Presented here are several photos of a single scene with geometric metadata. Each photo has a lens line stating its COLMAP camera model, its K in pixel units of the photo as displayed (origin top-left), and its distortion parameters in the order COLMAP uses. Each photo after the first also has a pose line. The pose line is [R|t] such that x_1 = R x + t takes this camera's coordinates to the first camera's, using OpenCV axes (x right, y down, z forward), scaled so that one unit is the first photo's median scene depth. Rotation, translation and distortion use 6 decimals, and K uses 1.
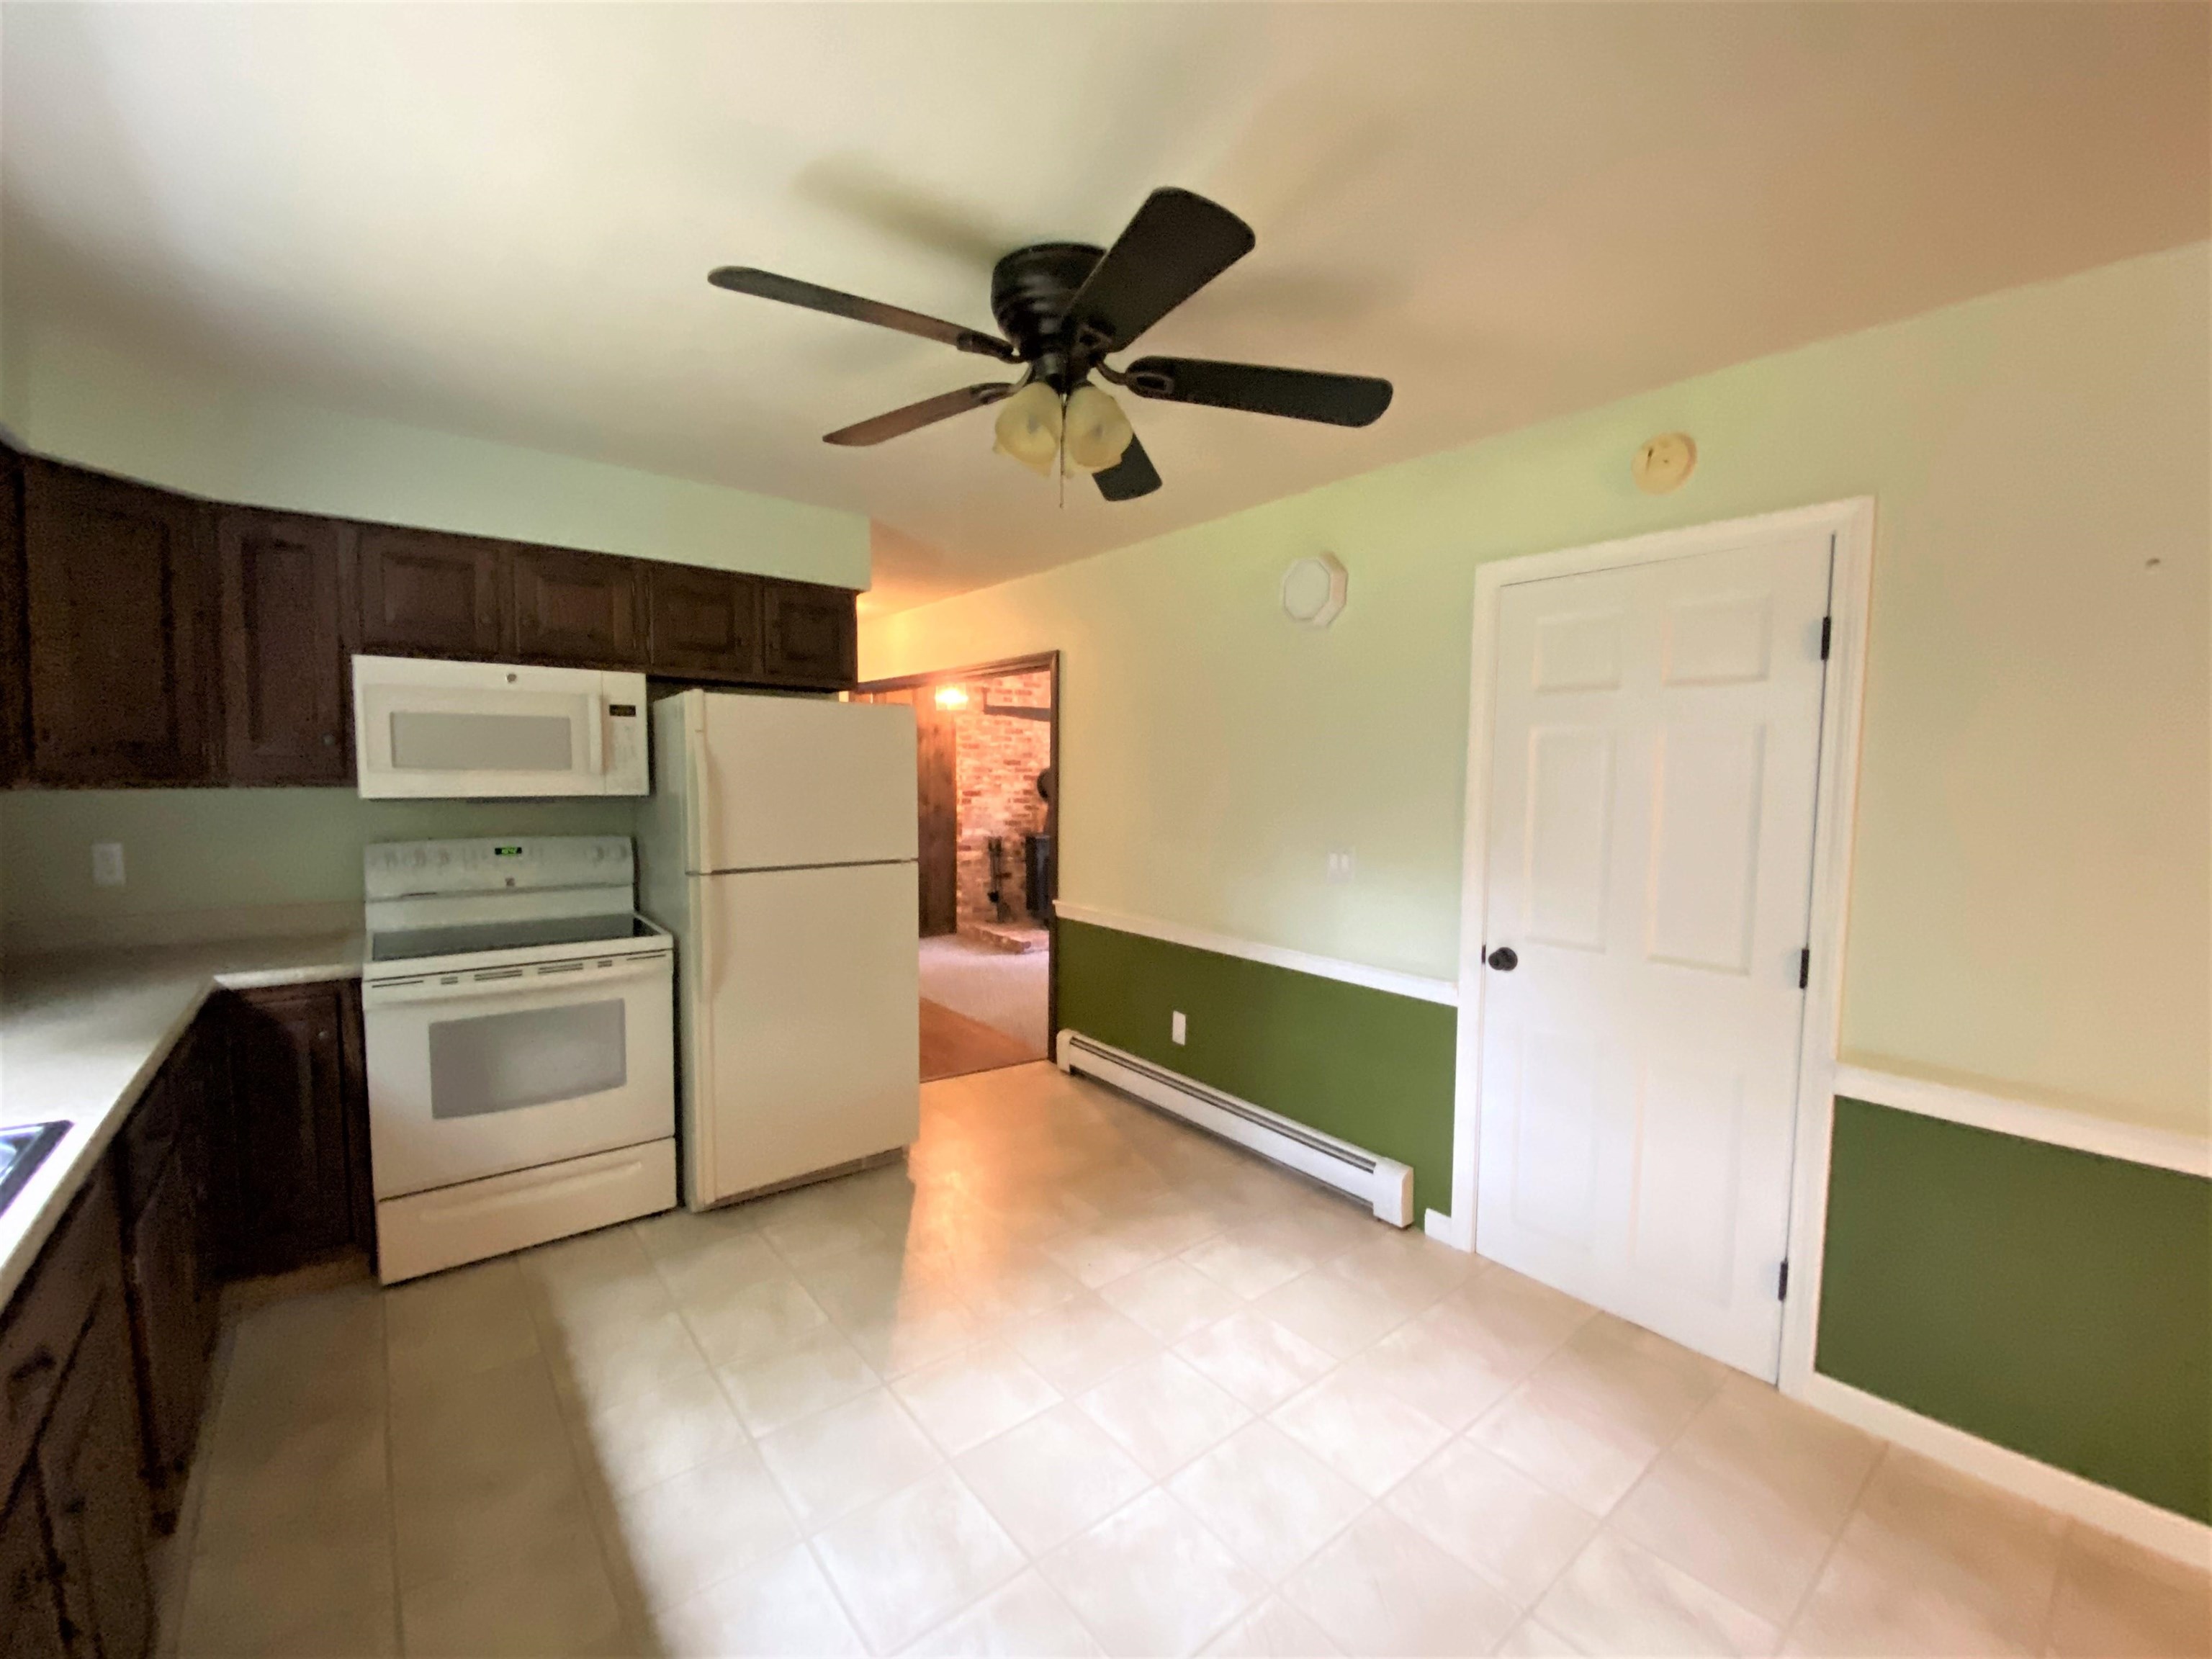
lens RADIAL K [[899.8, 0, 1102.2], [0, 899.8, 832.7], [0, 0, 1]] dist [0.035828, -0.028941]
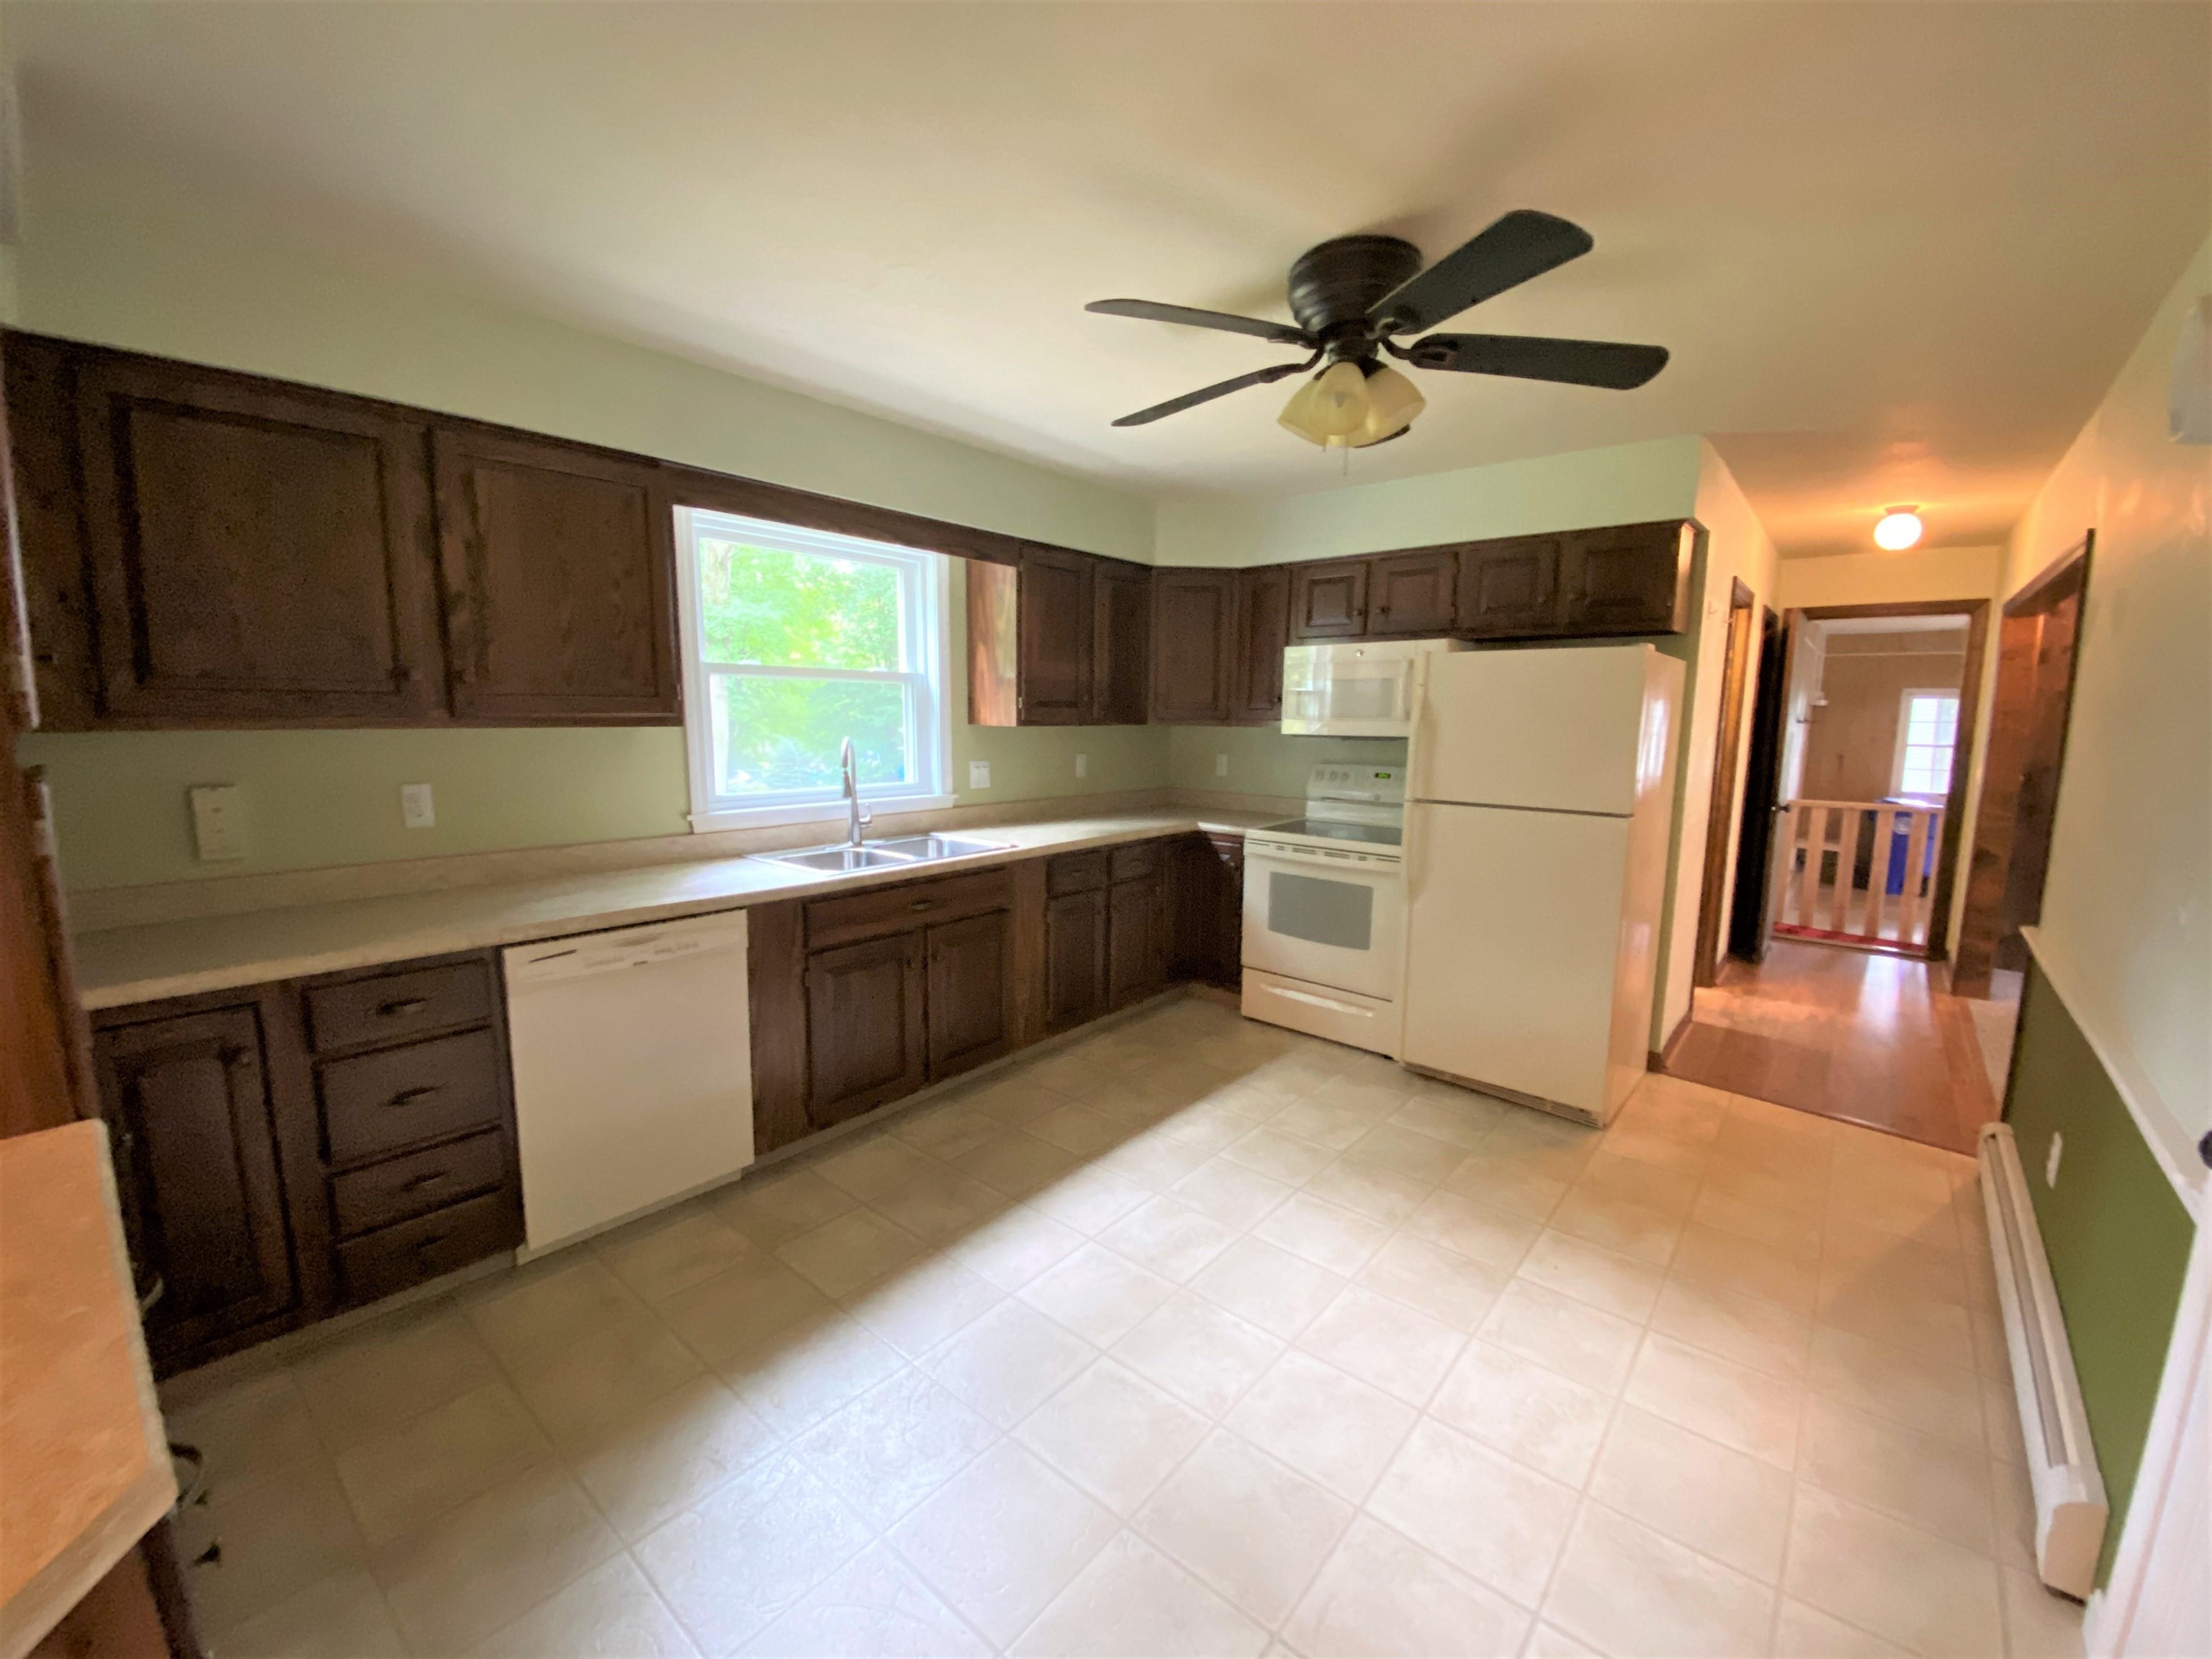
lens RADIAL K [[883.9, 0, 1096.1], [0, 883.9, 831.0], [0, 0, 1]] dist [0.023155, -0.008972]
pose [[0.177094, 0.126566, -0.976022, 0.750541], [-0.075443, 0.990525, 0.114758, -0.022153], [0.981298, 0.053311, 0.184964, 0.387604]]
